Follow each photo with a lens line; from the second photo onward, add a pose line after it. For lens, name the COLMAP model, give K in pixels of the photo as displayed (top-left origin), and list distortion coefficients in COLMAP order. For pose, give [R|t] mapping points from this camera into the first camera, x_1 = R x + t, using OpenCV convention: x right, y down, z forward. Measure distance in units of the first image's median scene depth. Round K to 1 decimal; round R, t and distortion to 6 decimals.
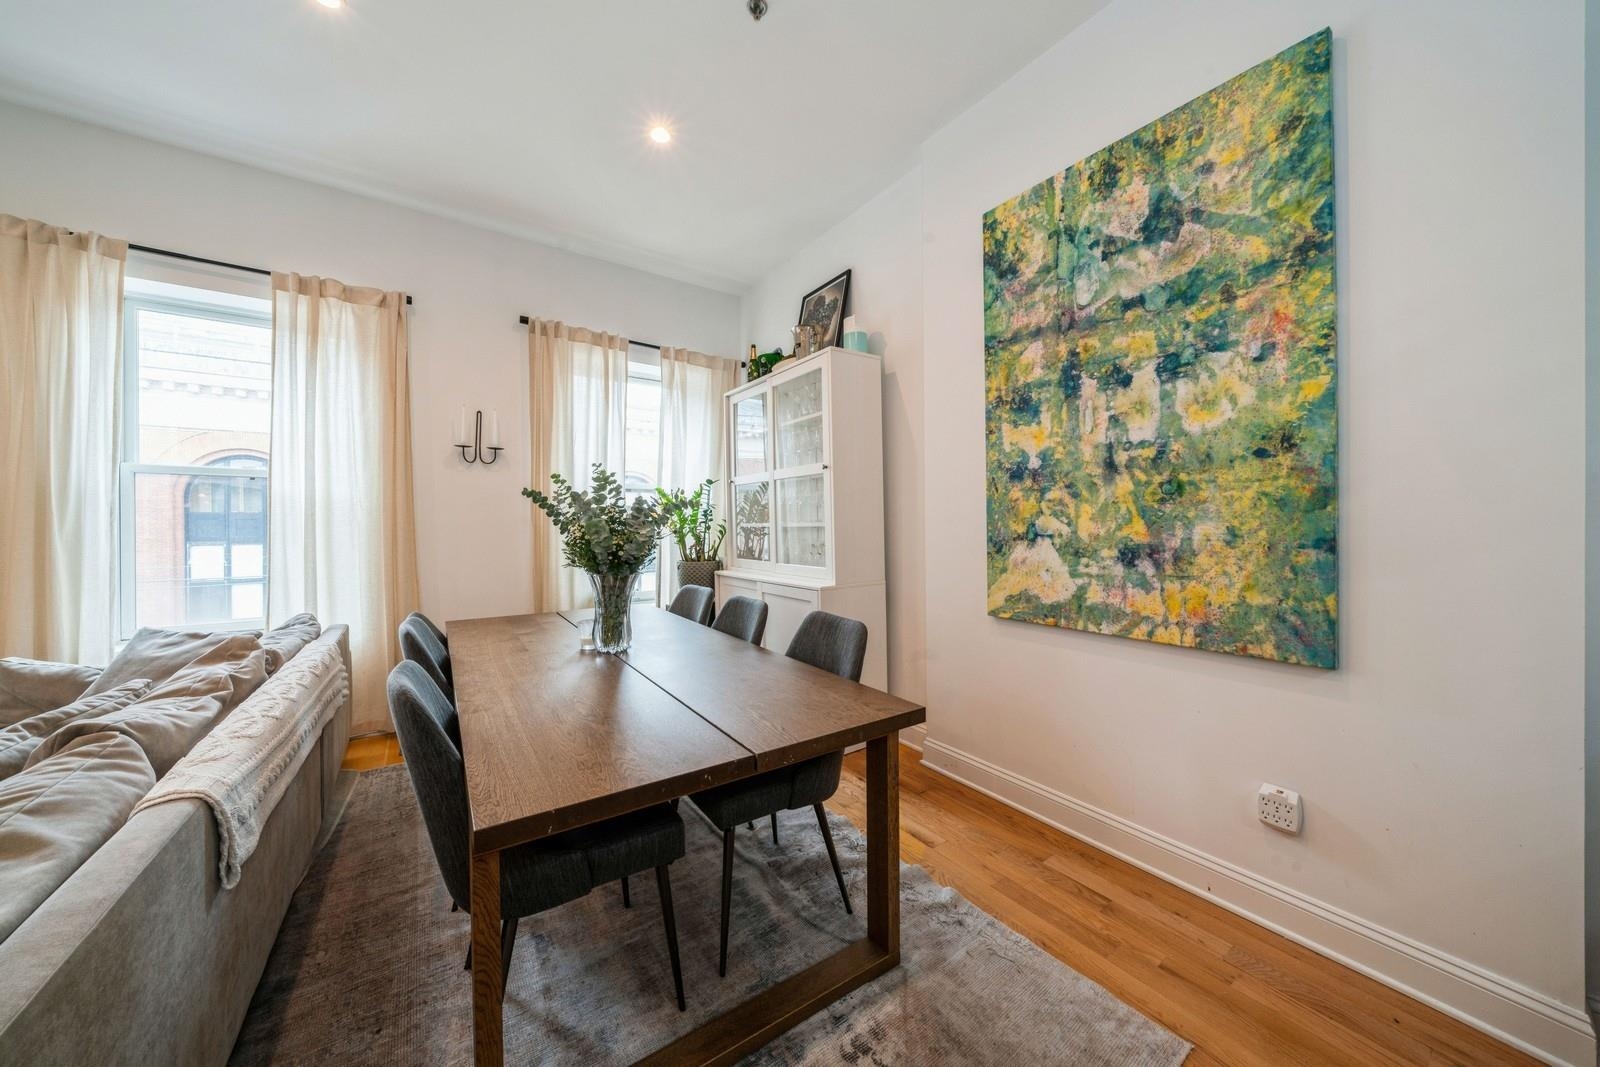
lens RADIAL K [[543.8, 0, 799.2], [0, 543.8, 526.7], [0, 0, 1]] dist [-0.008874, 0.000100]
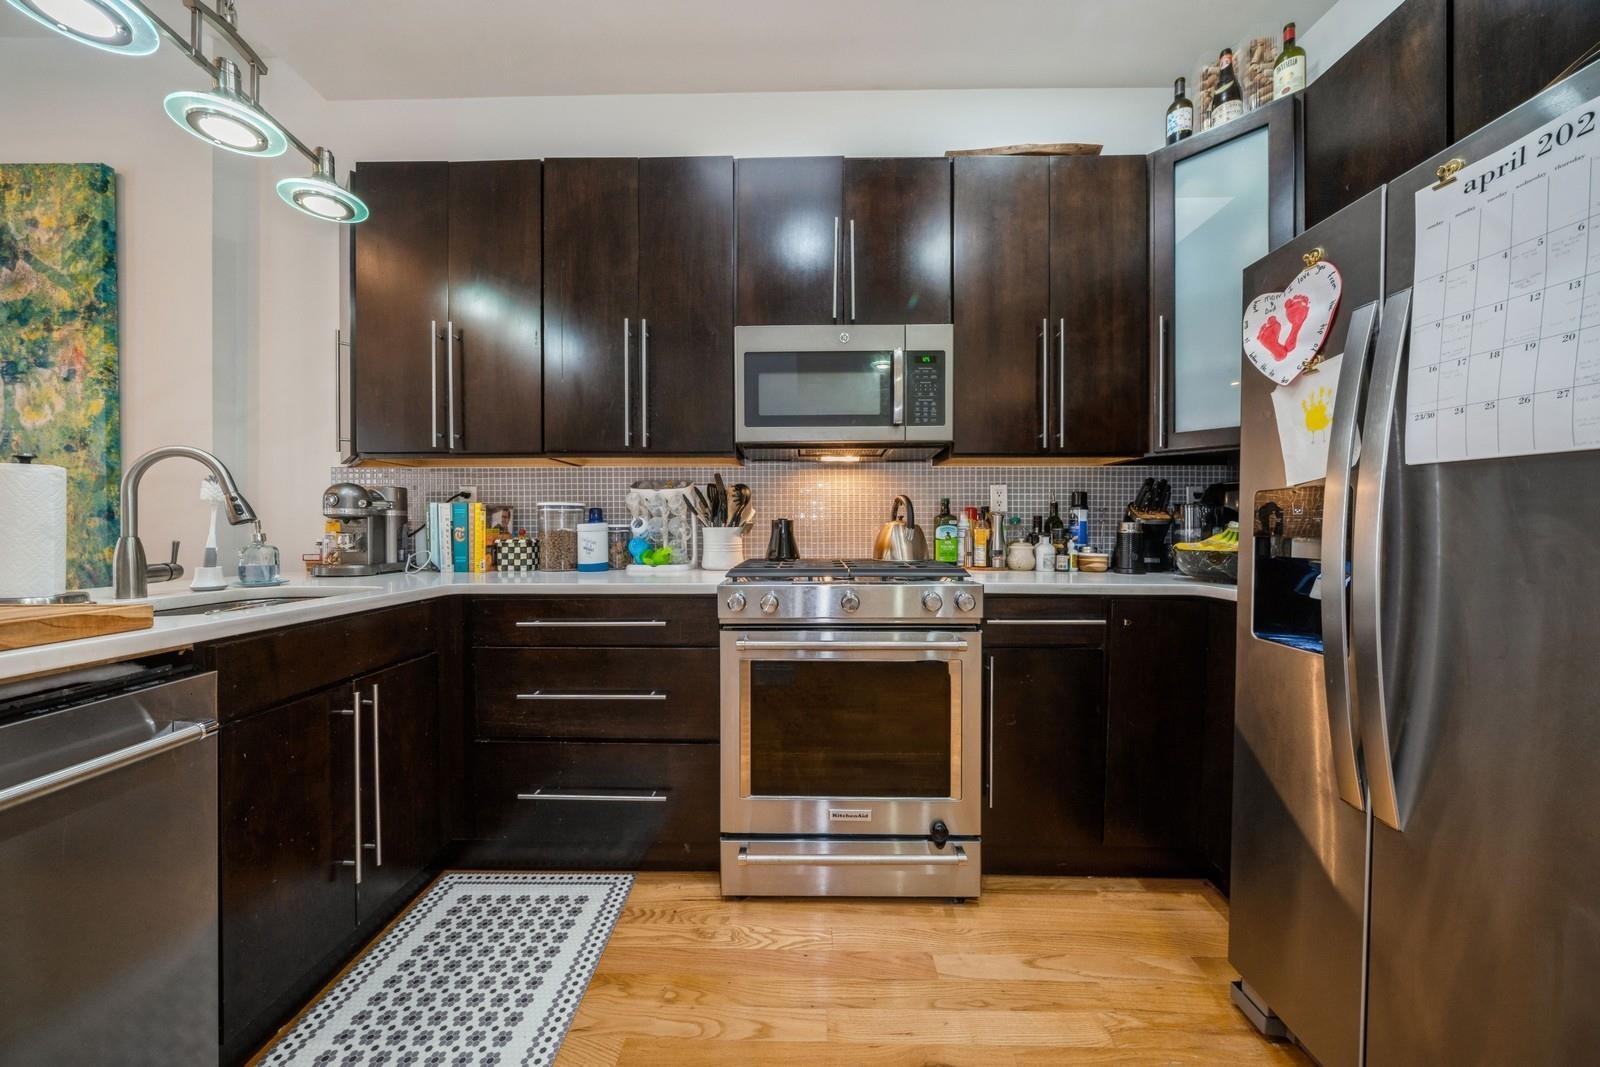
lens RADIAL K [[538.7, 0, 796.6], [0, 538.7, 530.4], [0, 0, 1]] dist [-0.006650, 0.000068]
pose [[0.579796, -0.003029, 0.814756, 0.668990], [-0.001473, 0.999988, 0.004766, 0.051048], [-0.814760, -0.003963, 0.579785, -1.047025]]
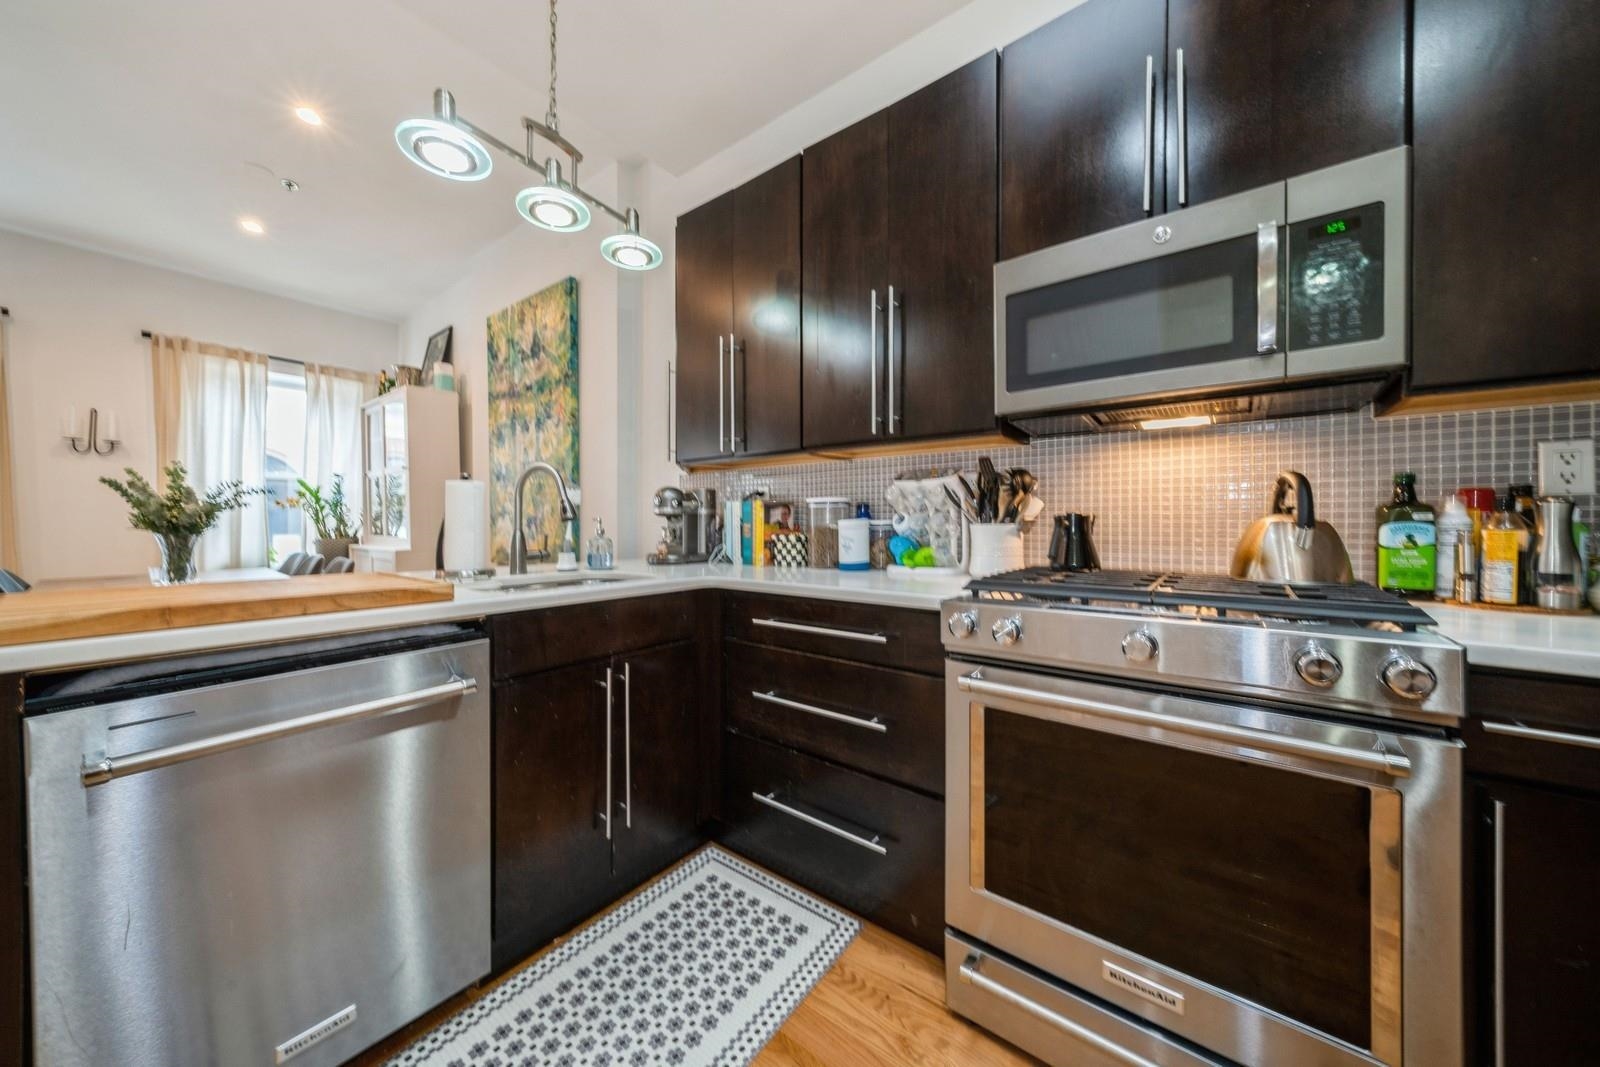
lens RADIAL K [[541.8, 0, 805.3], [0, 541.8, 522.6], [0, 0, 1]] dist [-0.000542, -0.000067]
pose [[0.951789, 0.002852, 0.306739, 0.908704], [-0.003121, 0.999995, 0.000388, 0.047969], [-0.306737, -0.001327, 0.951793, -1.031790]]
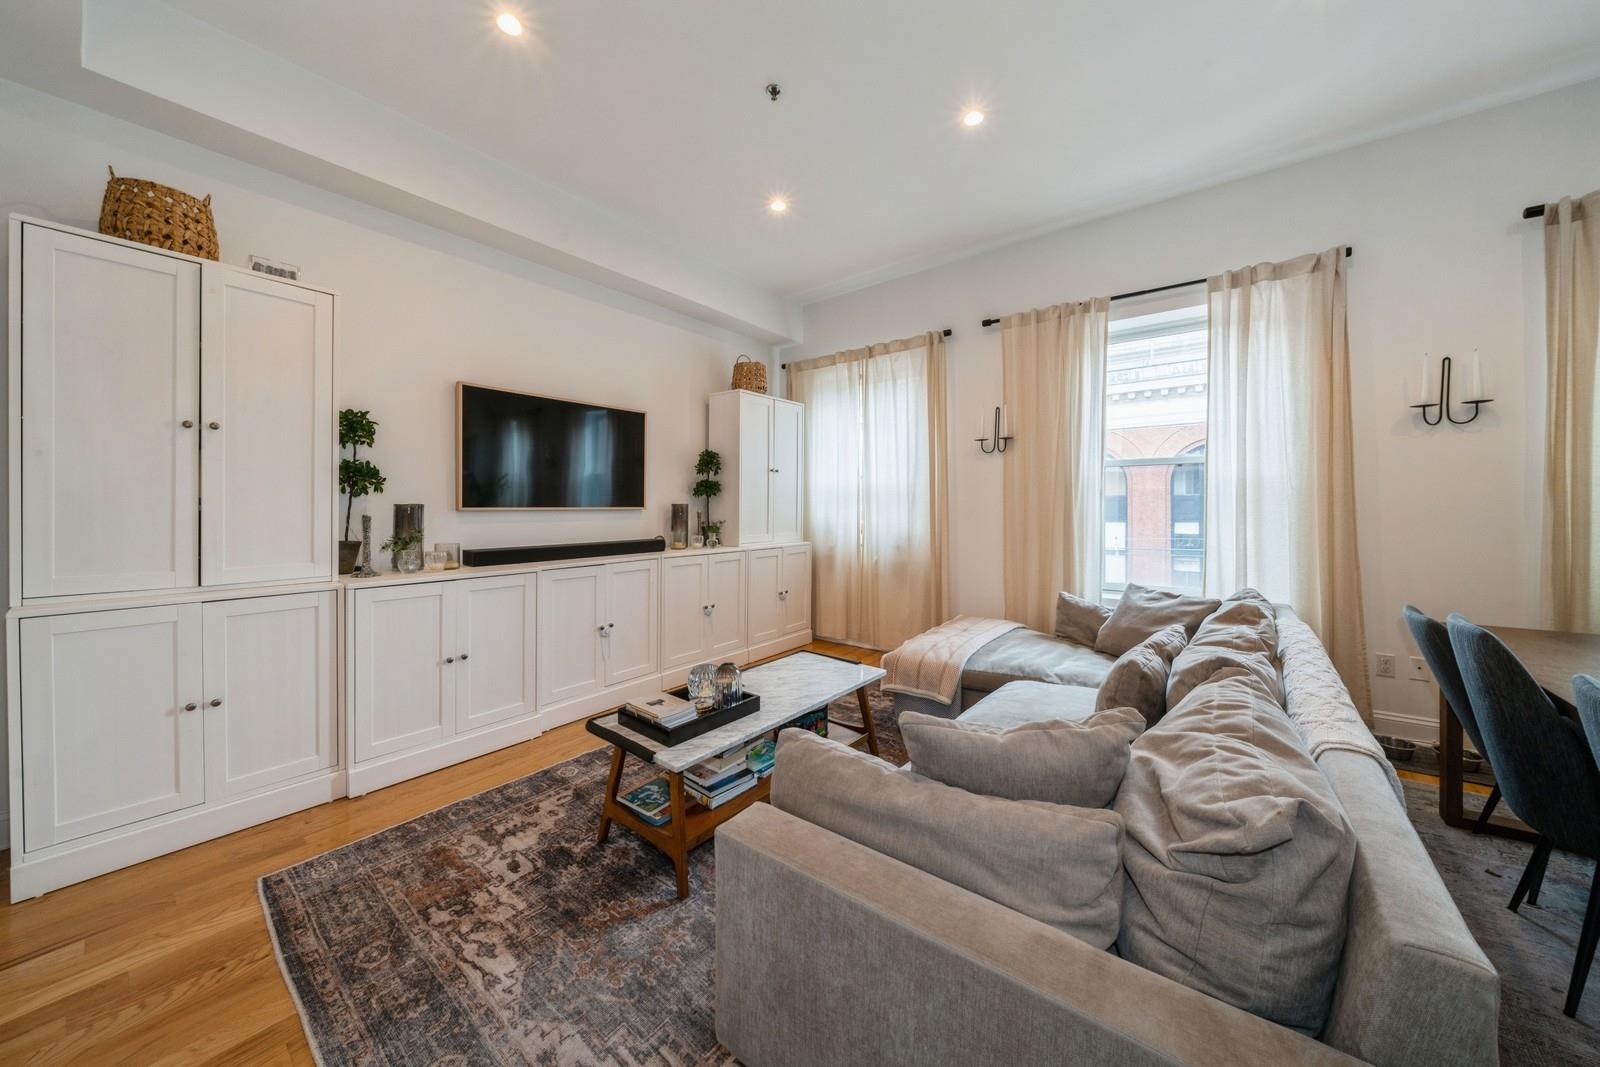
lens RADIAL K [[551.6, 0, 800.4], [0, 551.6, 508.9], [0, 0, 1]] dist [-0.002207, -0.000099]
pose [[0.302946, 0.002693, -0.953004, -0.210431], [0.002044, 0.999992, 0.003475, -0.000266], [0.953006, -0.003001, 0.302938, -0.219653]]
